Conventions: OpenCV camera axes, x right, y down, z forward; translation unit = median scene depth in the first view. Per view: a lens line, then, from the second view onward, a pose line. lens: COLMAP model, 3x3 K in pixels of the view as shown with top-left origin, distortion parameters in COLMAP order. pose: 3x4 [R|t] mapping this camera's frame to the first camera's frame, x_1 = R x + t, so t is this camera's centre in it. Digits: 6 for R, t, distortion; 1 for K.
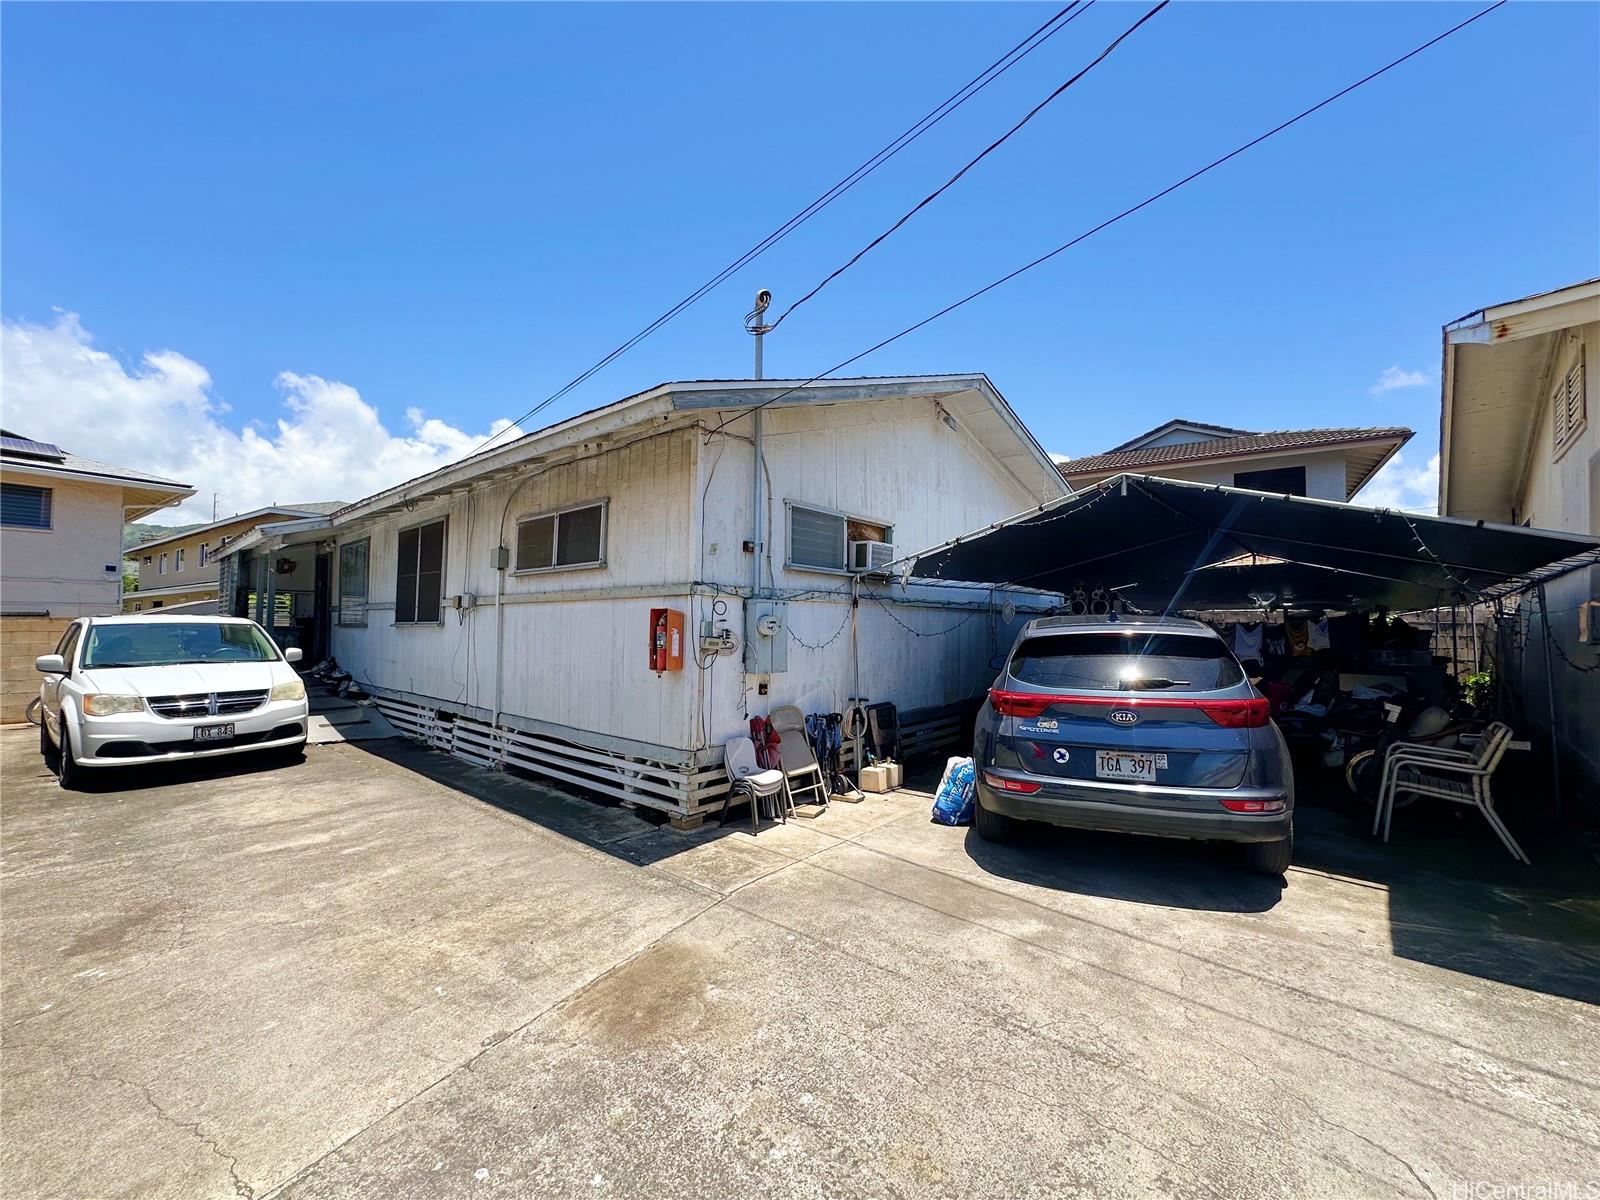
lens RADIAL K [[636.6, 0, 795.9], [0, 636.6, 600.7], [0, 0, 1]] dist [-0.002369, 0.000319]
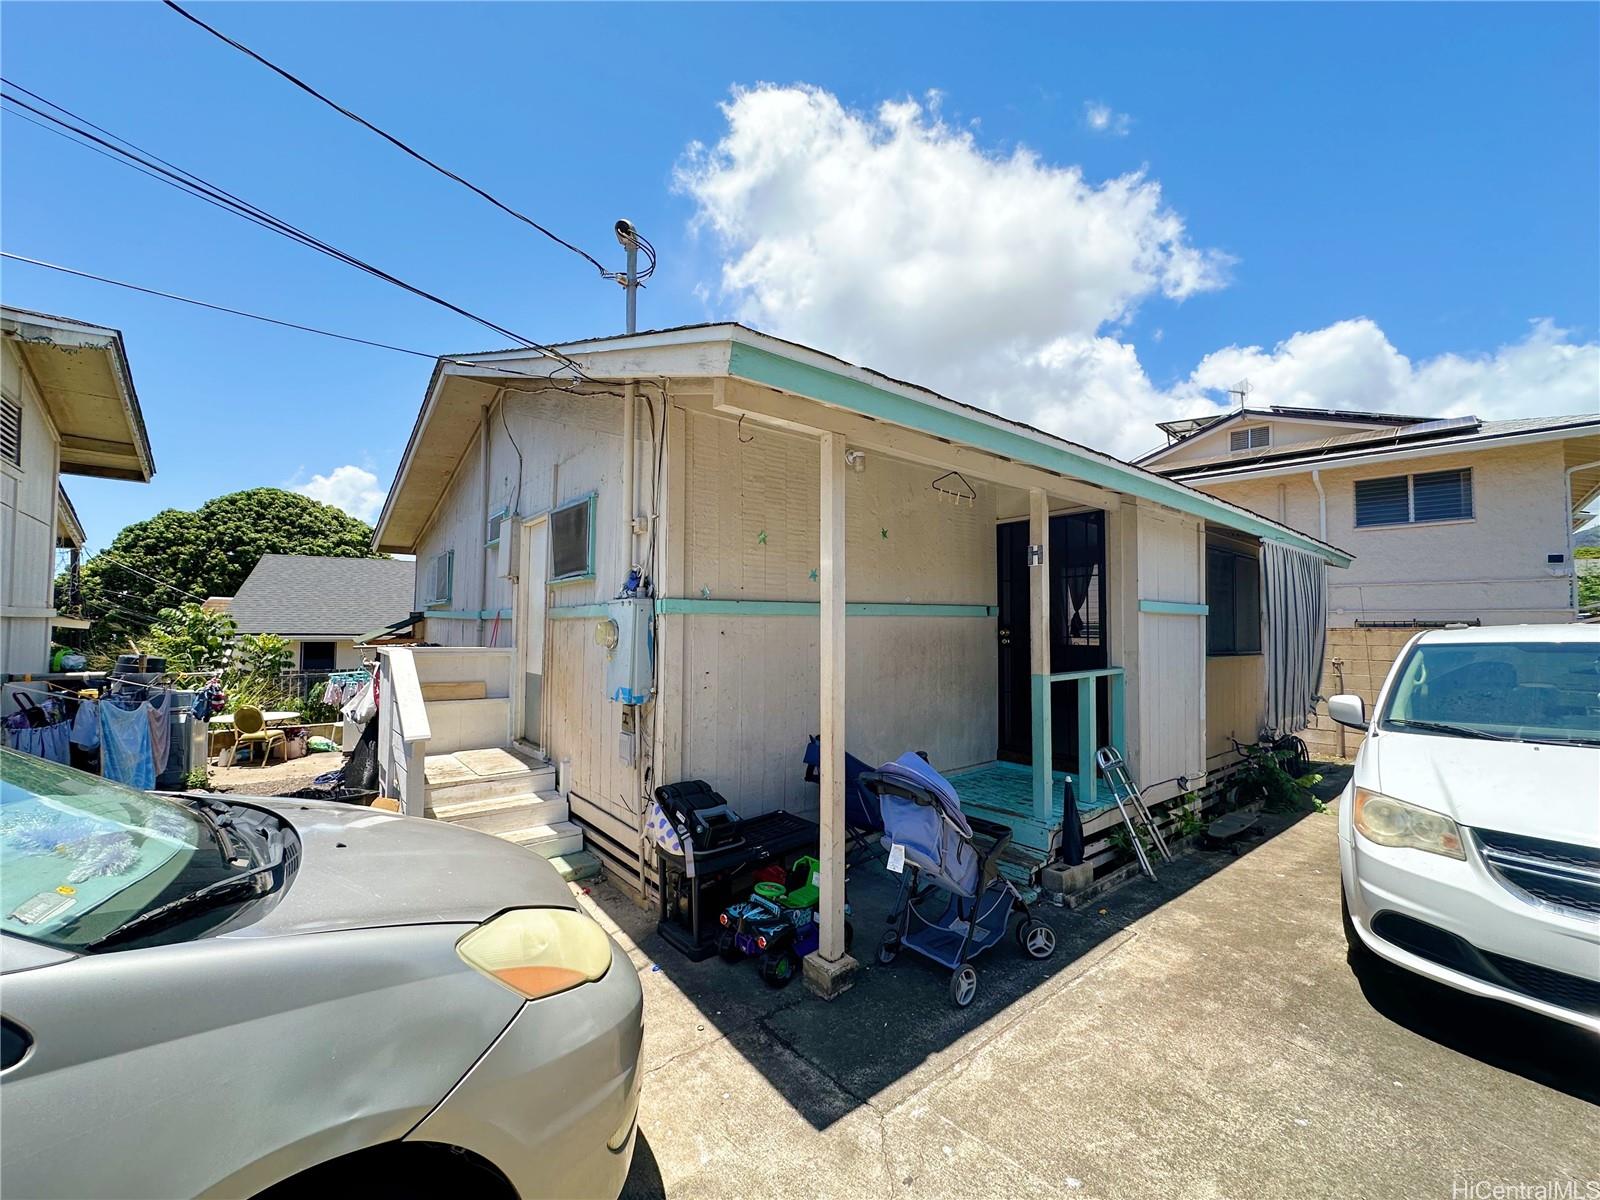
lens RADIAL K [[636.6, 0, 806.7], [0, 636.6, 595.8], [0, 0, 1]] dist [-0.002369, 0.000319]
pose [[-0.168541, -0.051609, -0.984343, -0.382040], [0.031393, 0.997841, -0.057692, 0.008588], [0.985195, -0.040625, -0.166557, 0.463090]]
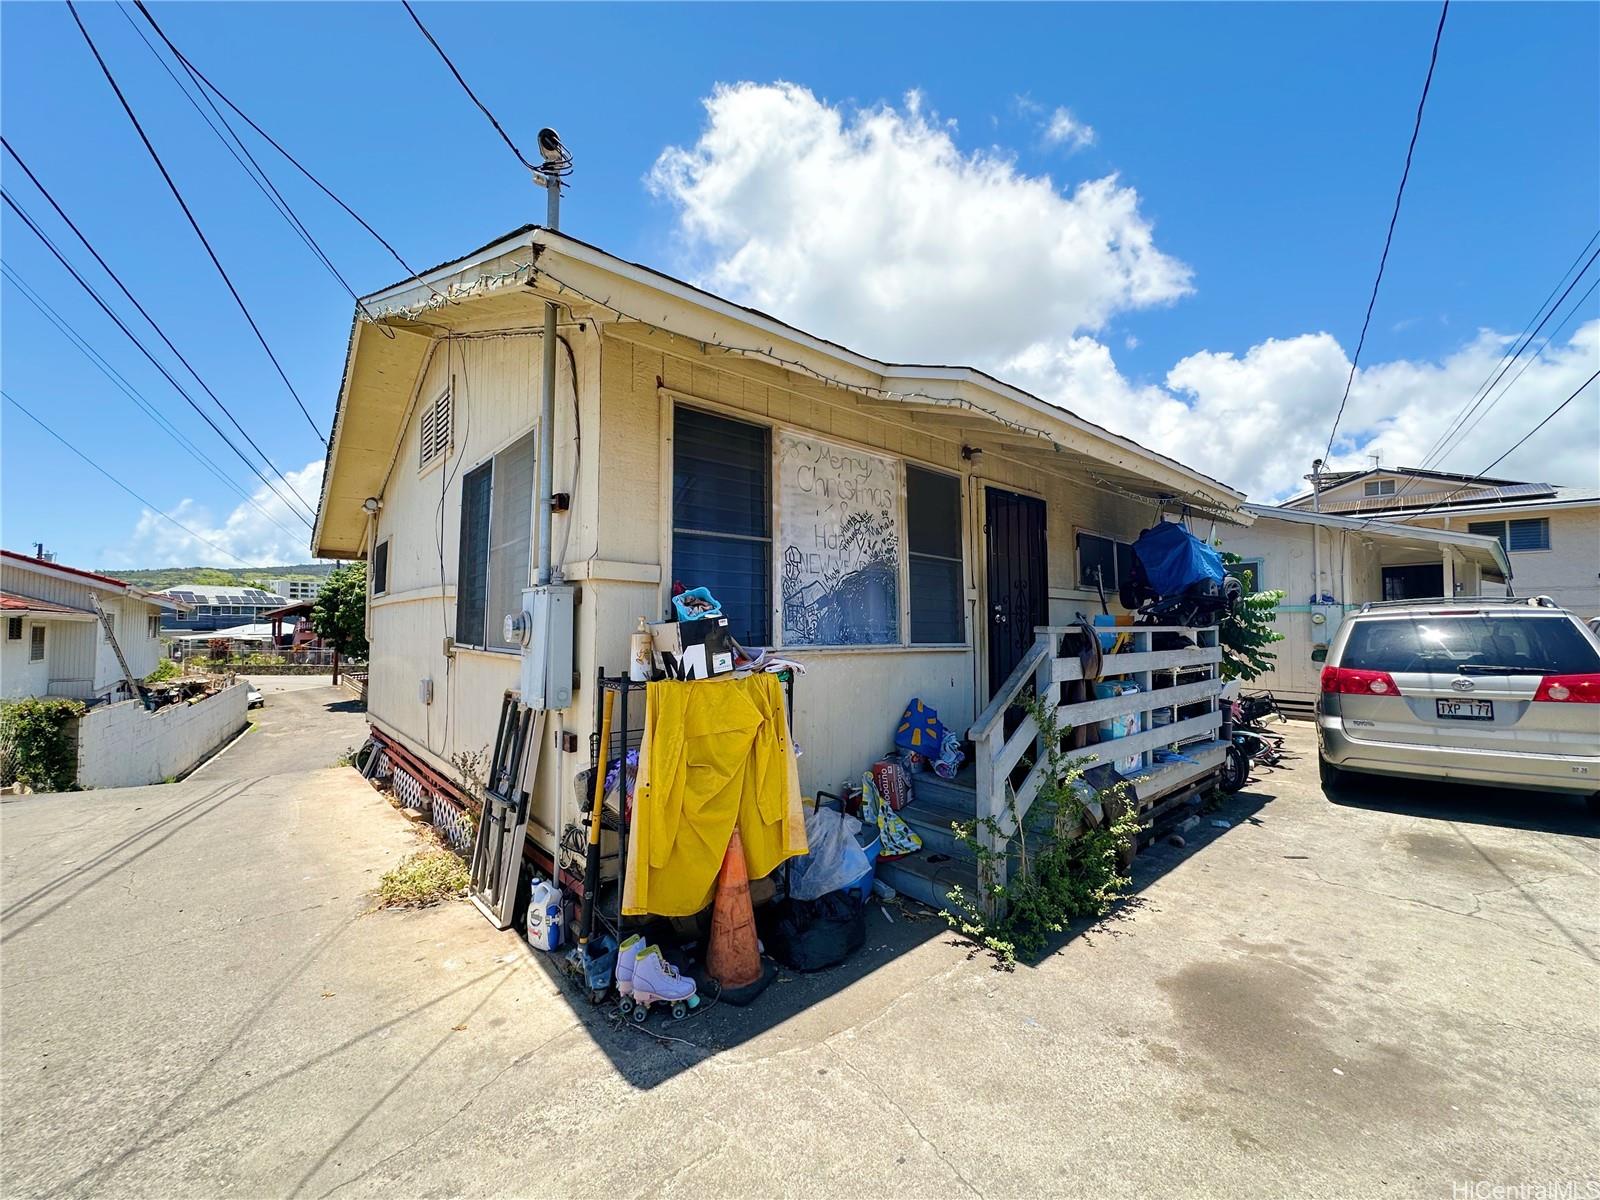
lens RADIAL K [[636.6, 0, 805.2], [0, 636.6, 603.7], [0, 0, 1]] dist [-0.002369, 0.000319]
pose [[-0.133230, -0.037996, -0.990357, 0.447228], [0.037684, 0.998348, -0.043372, -0.005535], [0.990368, -0.043099, -0.131578, -0.498744]]
